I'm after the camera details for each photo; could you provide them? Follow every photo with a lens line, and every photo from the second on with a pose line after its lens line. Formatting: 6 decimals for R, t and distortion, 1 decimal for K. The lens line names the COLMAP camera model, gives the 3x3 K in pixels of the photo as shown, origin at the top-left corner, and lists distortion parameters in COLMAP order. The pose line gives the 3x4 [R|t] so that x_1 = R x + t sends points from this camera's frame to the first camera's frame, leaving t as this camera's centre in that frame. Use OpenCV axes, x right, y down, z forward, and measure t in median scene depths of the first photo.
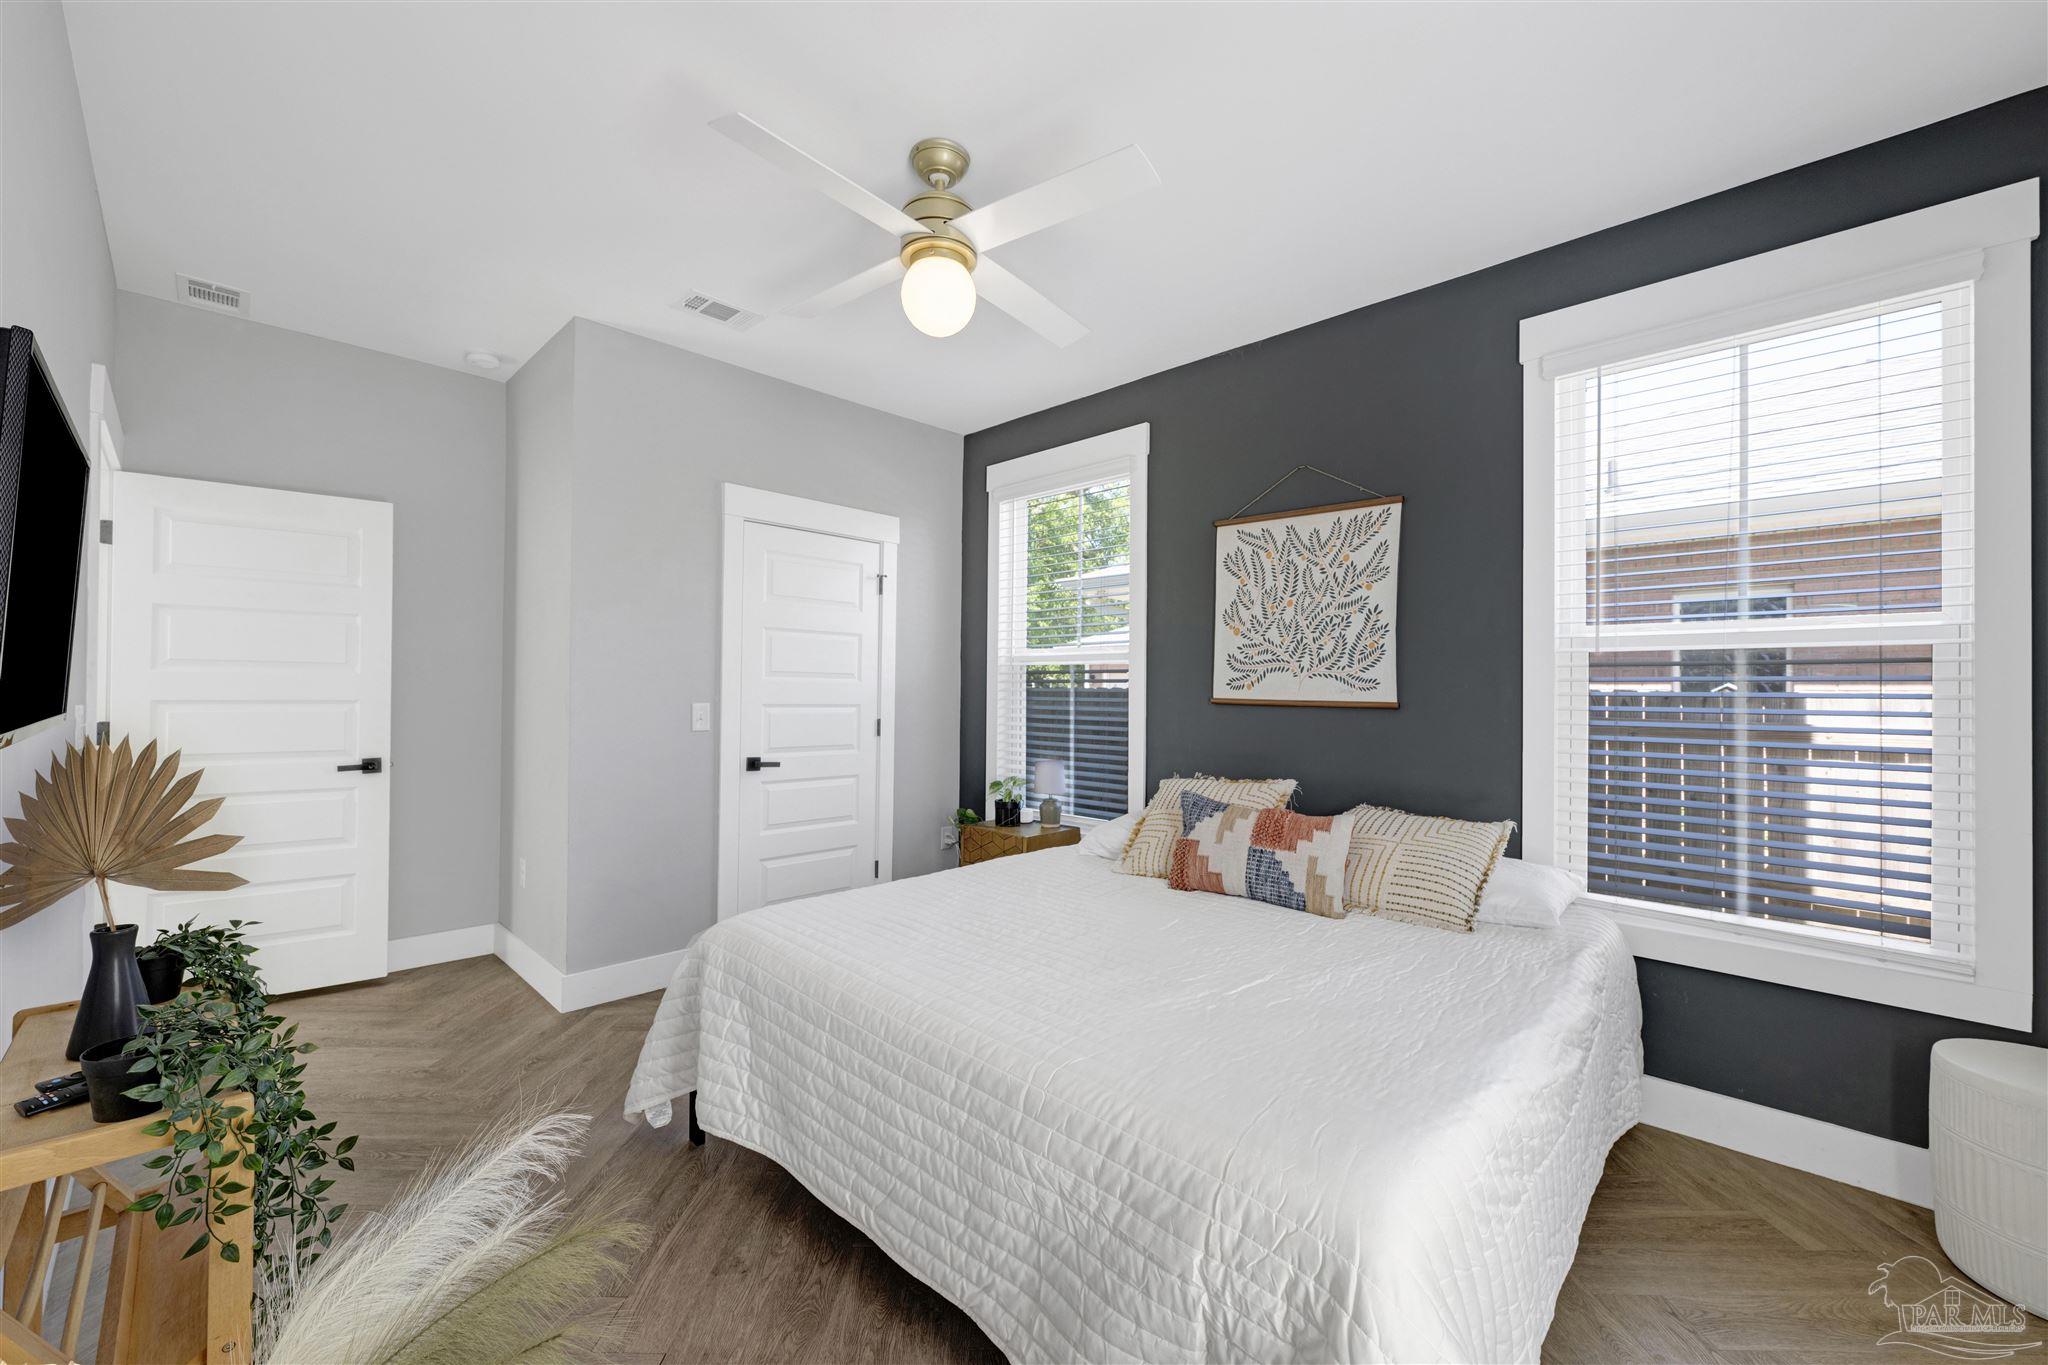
lens RADIAL K [[829.0, 0, 1033.3], [0, 829.0, 681.7], [0, 0, 1]] dist [0.002474, -0.000450]
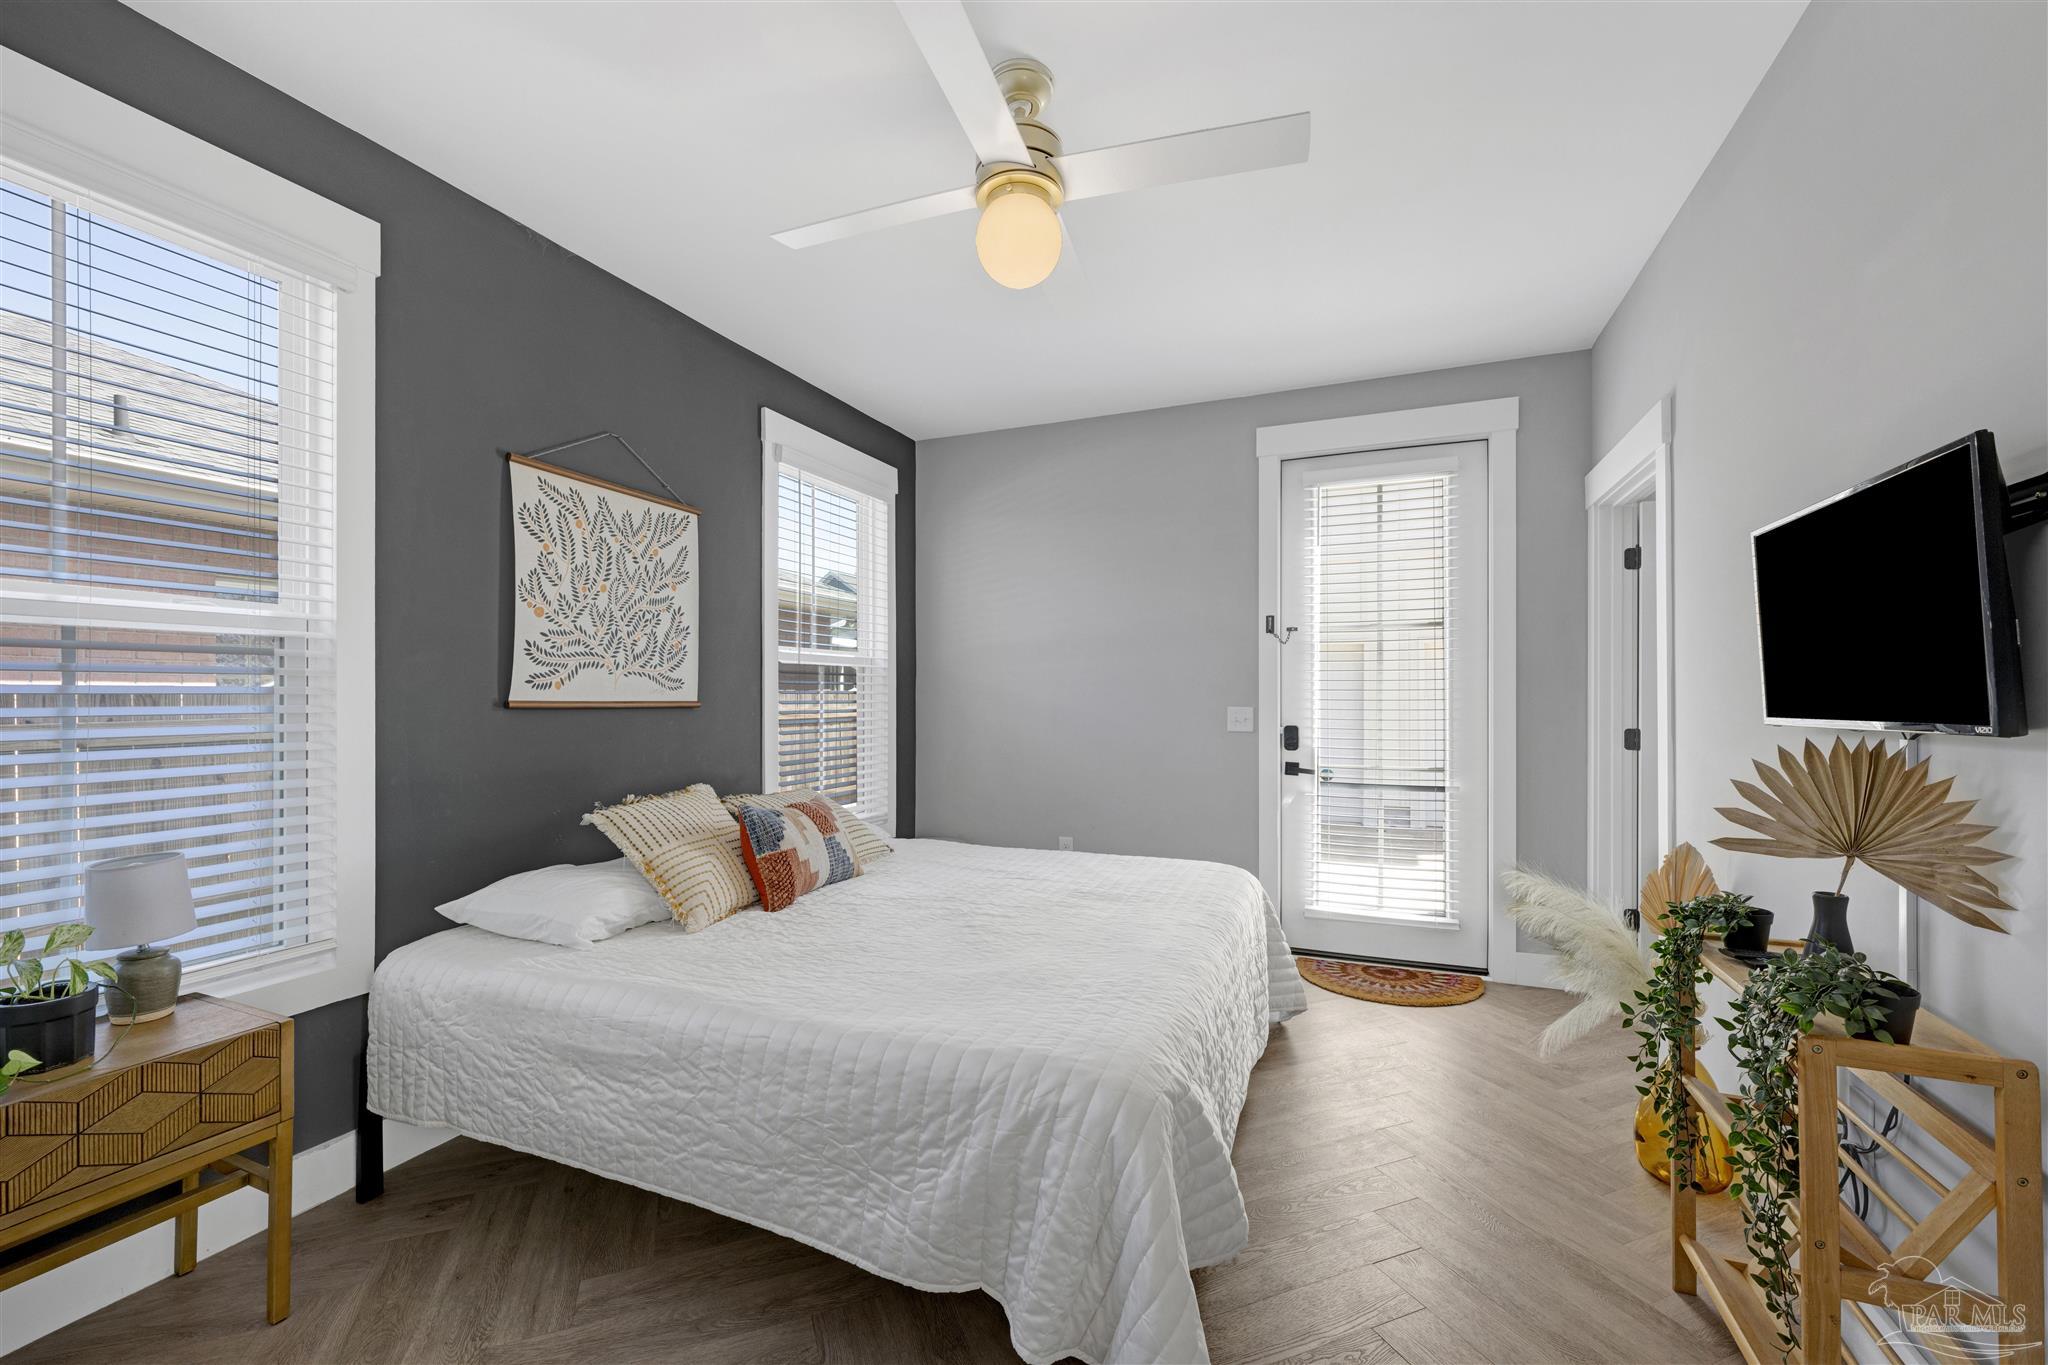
lens RADIAL K [[829.0, 0, 1034.5], [0, 829.0, 690.9], [0, 0, 1]] dist [0.002474, -0.000450]
pose [[-0.375945, -0.011848, 0.926566, -0.654495], [-0.022581, 0.999738, 0.003622, -0.001735], [-0.926367, -0.019562, -0.376115, 0.907815]]
